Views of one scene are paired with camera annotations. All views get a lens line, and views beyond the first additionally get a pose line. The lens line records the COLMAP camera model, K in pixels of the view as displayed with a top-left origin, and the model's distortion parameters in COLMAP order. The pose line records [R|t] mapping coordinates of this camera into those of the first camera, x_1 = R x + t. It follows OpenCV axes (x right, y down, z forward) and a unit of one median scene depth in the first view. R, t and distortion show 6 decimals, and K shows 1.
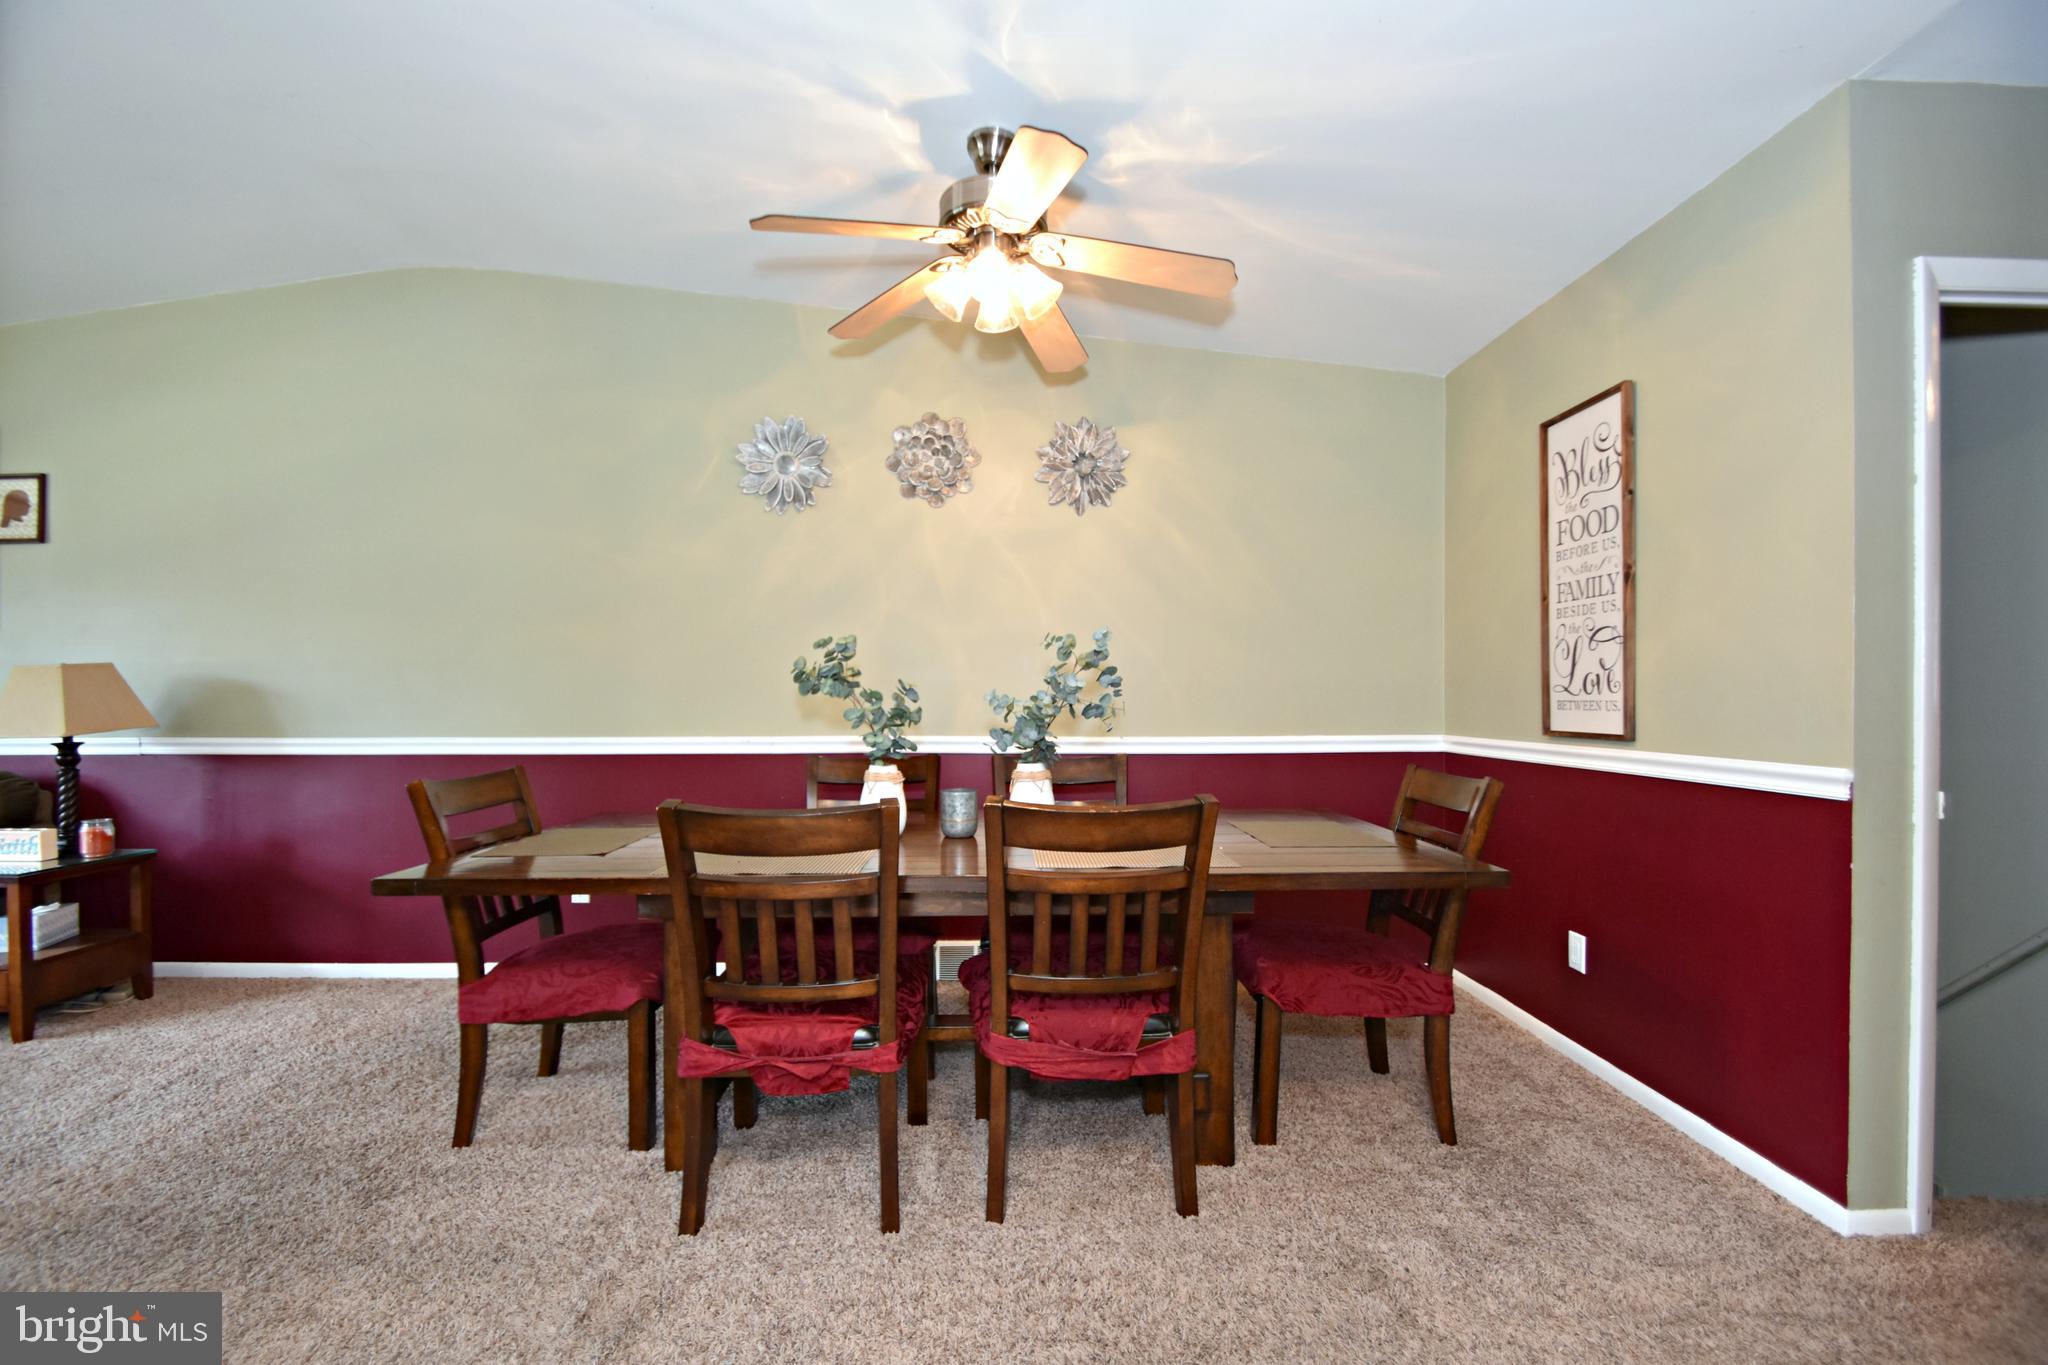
lens RADIAL K [[885.4, 0, 999.2], [0, 885.4, 697.1], [0, 0, 1]] dist [-0.001220, -0.000684]
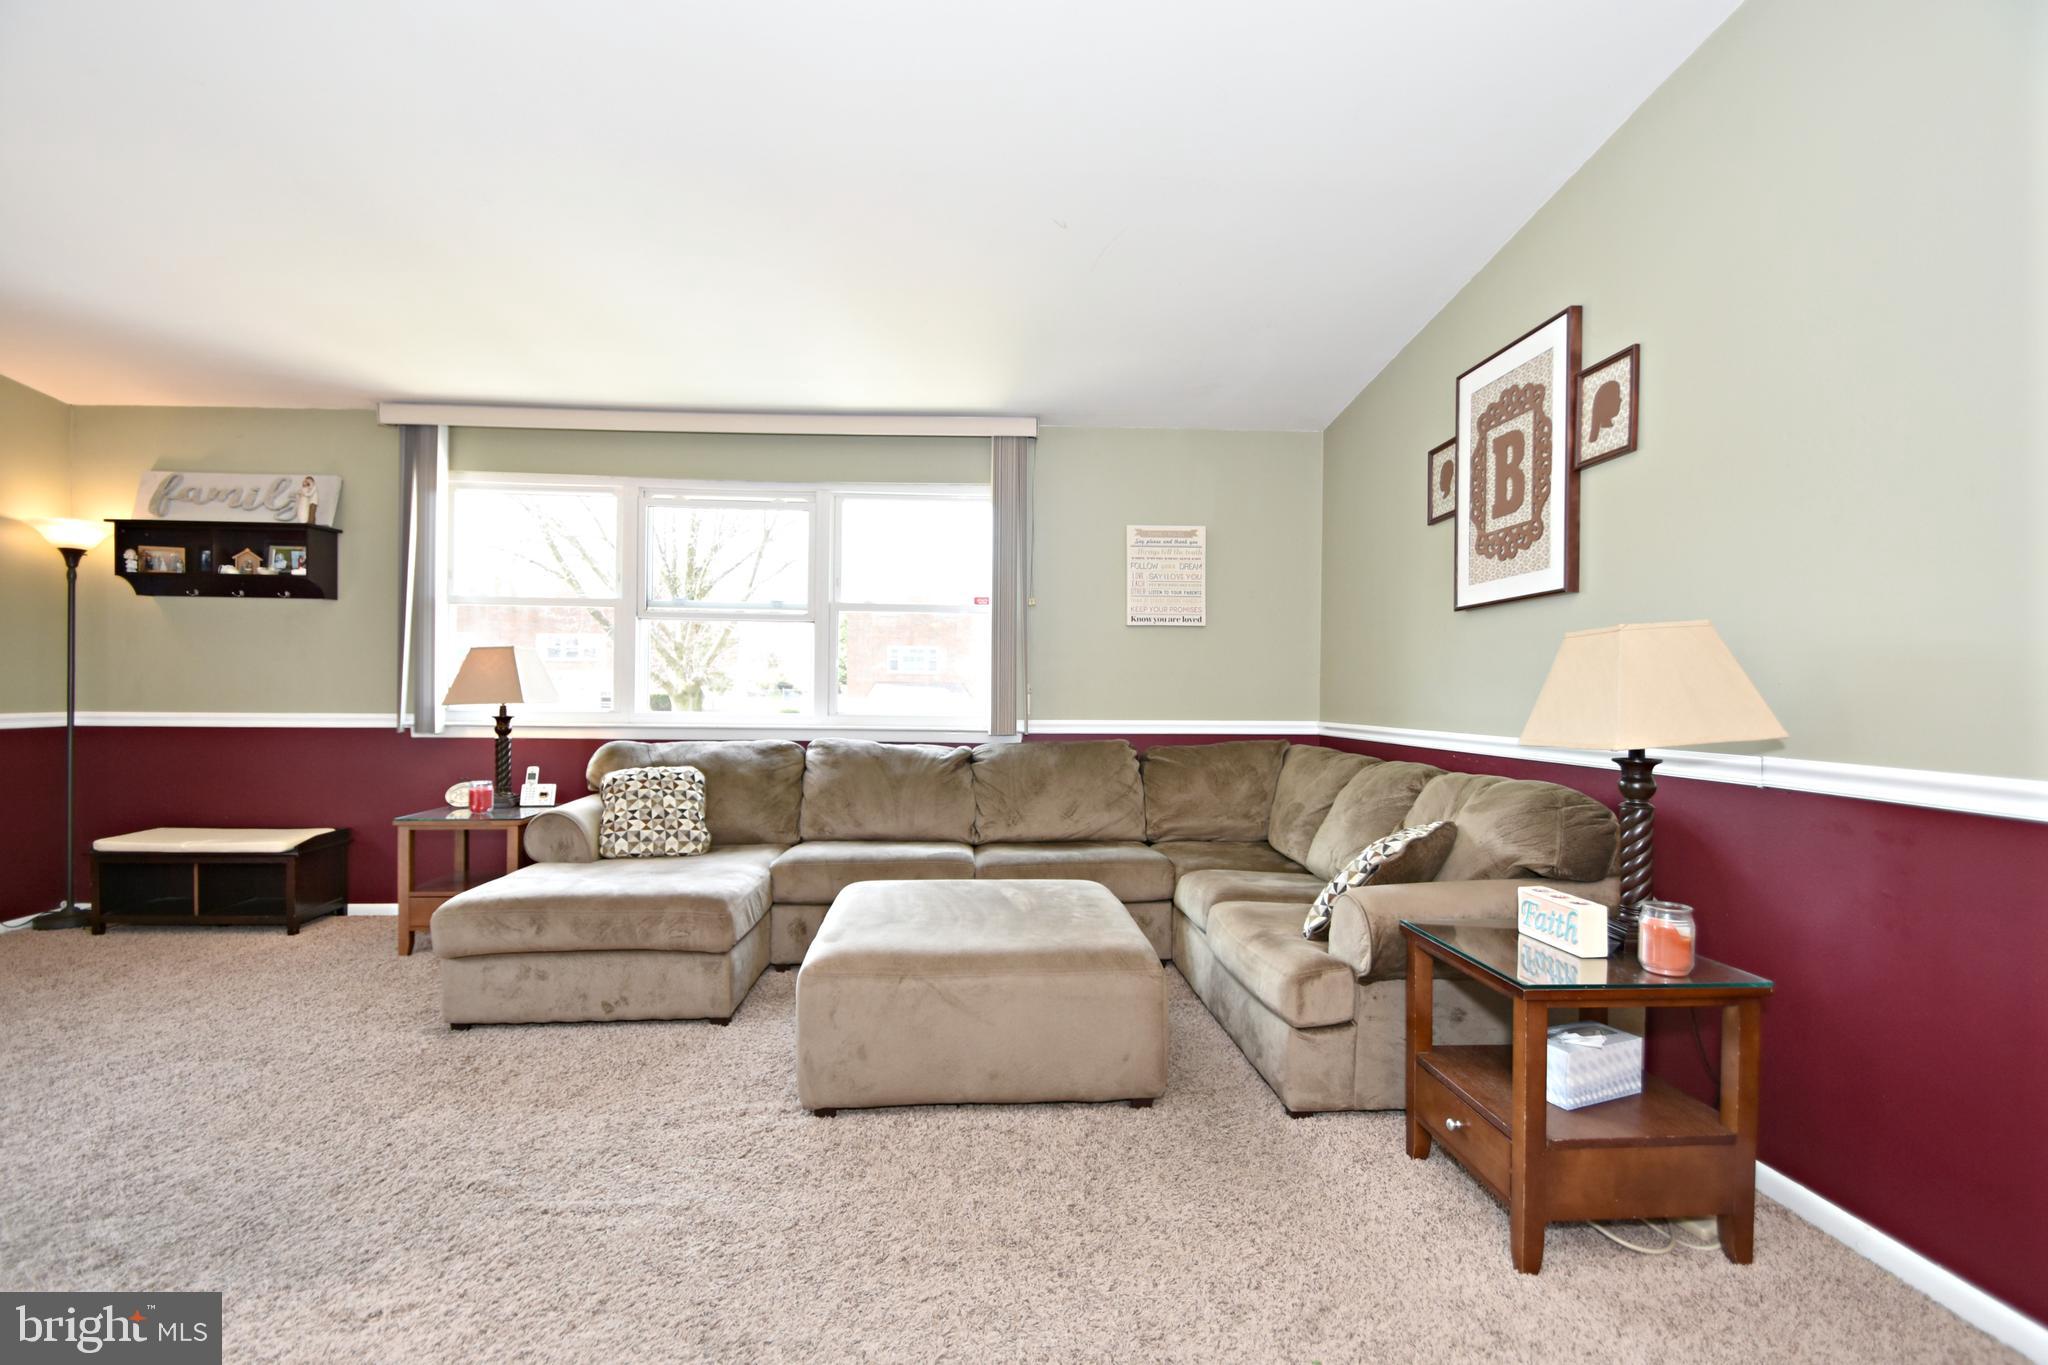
lens RADIAL K [[885.4, 0, 999.2], [0, 885.4, 697.1], [0, 0, 1]] dist [-0.001220, -0.000684]
pose [[0.050054, 0.022135, -0.998501, -0.476517], [-0.013996, 0.999672, 0.021460, 0.003609], [0.998648, 0.012901, 0.050348, 0.533817]]
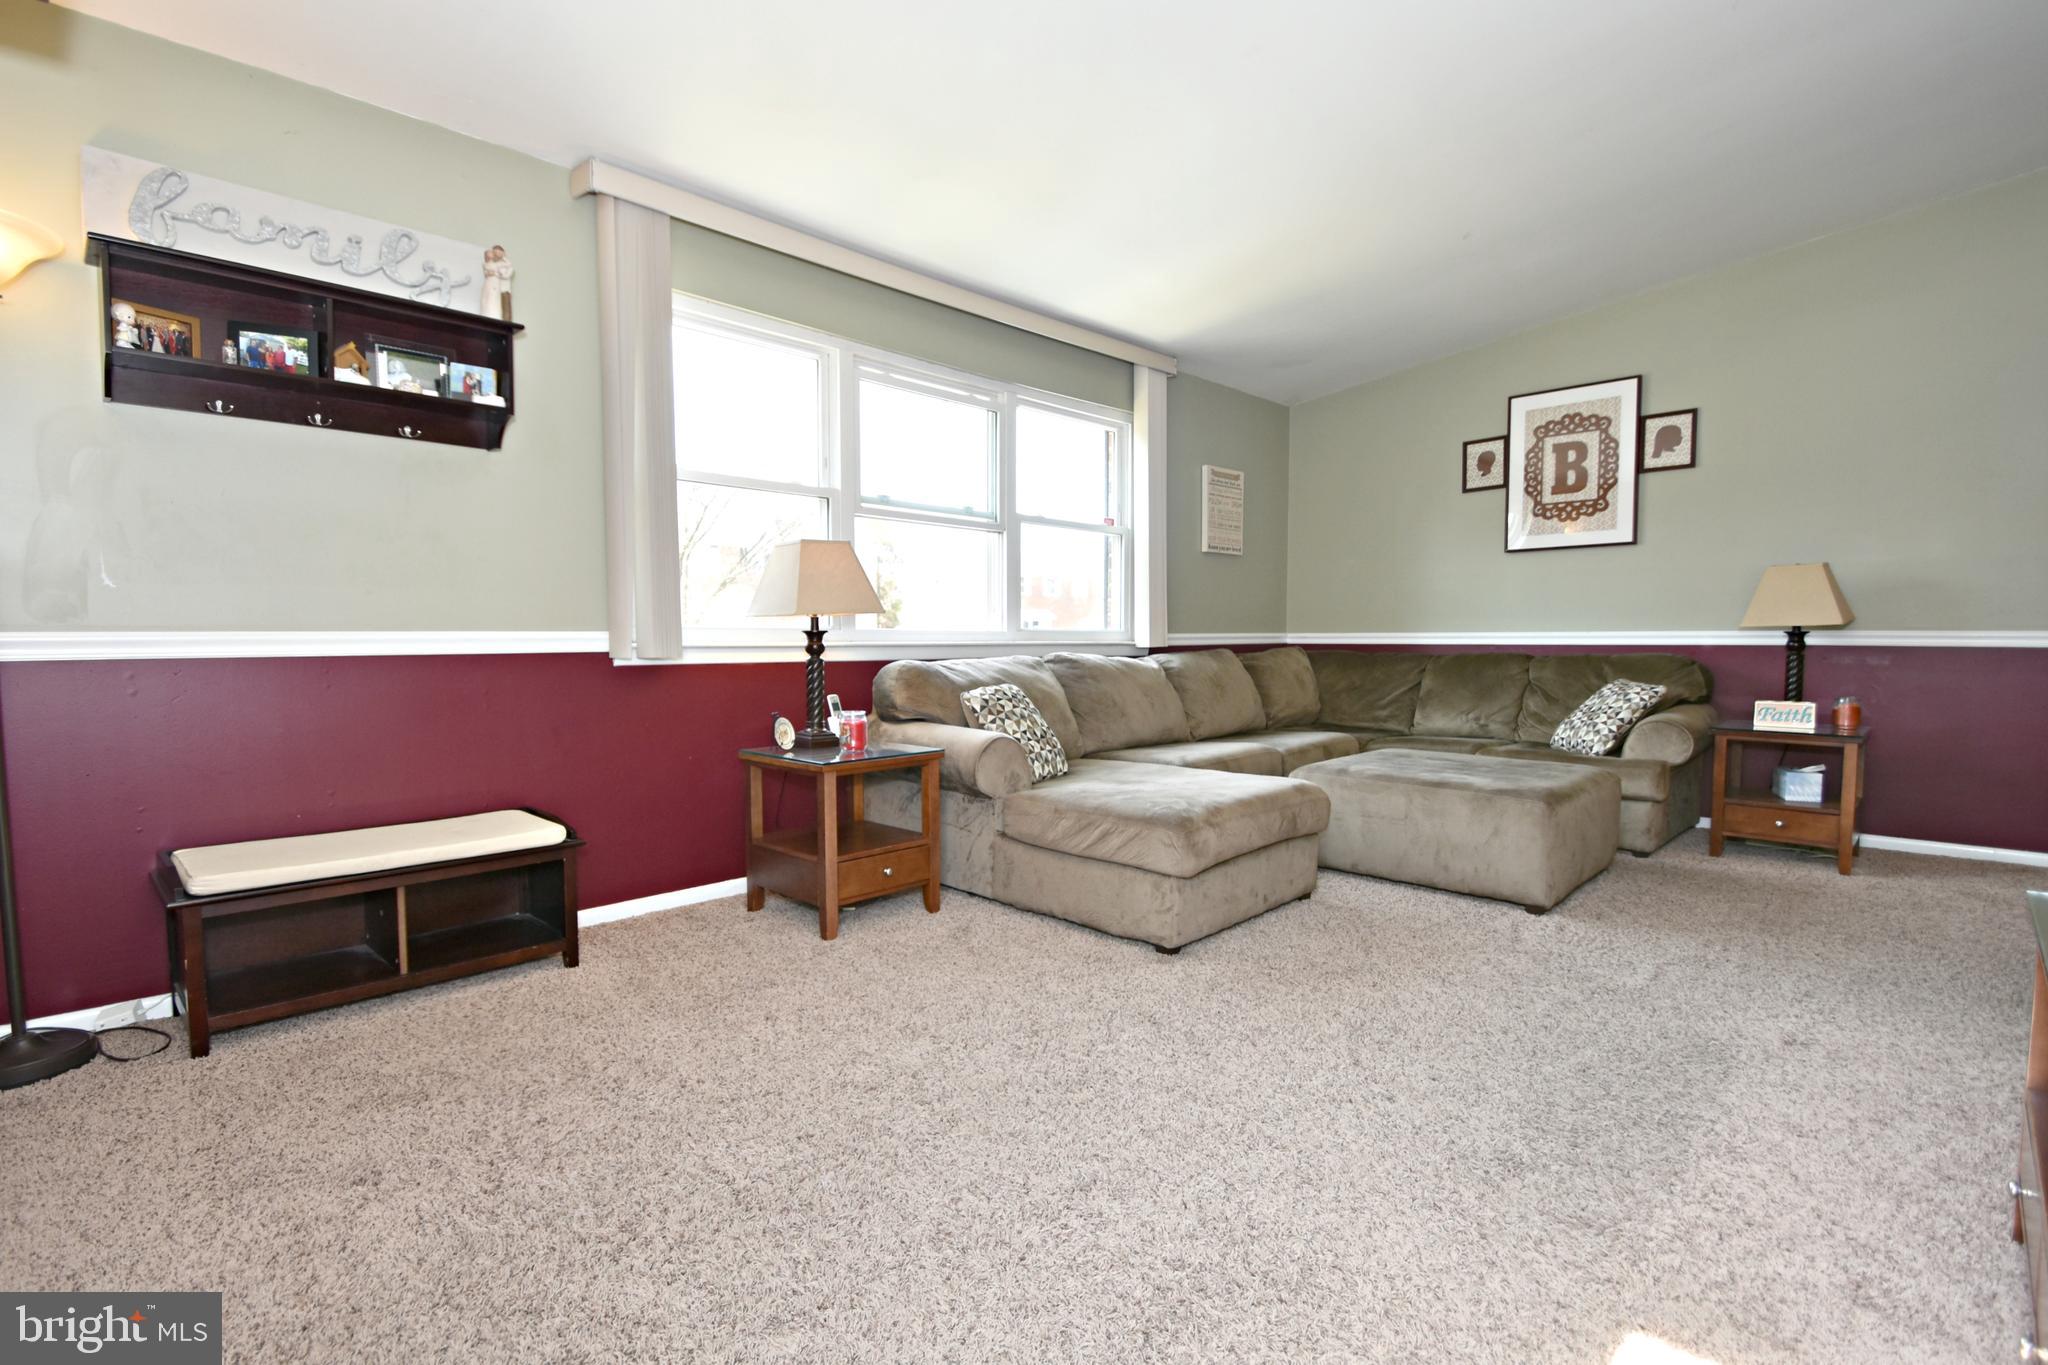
lens RADIAL K [[921.0, 0, 993.9], [0, 921.0, 692.1], [0, 0, 1]] dist [-0.000100, -0.000039]
pose [[0.681174, 0.058942, -0.729745, -0.867968], [-0.012121, 0.997525, 0.069256, 0.059783], [0.732022, -0.038330, 0.680202, -0.604520]]
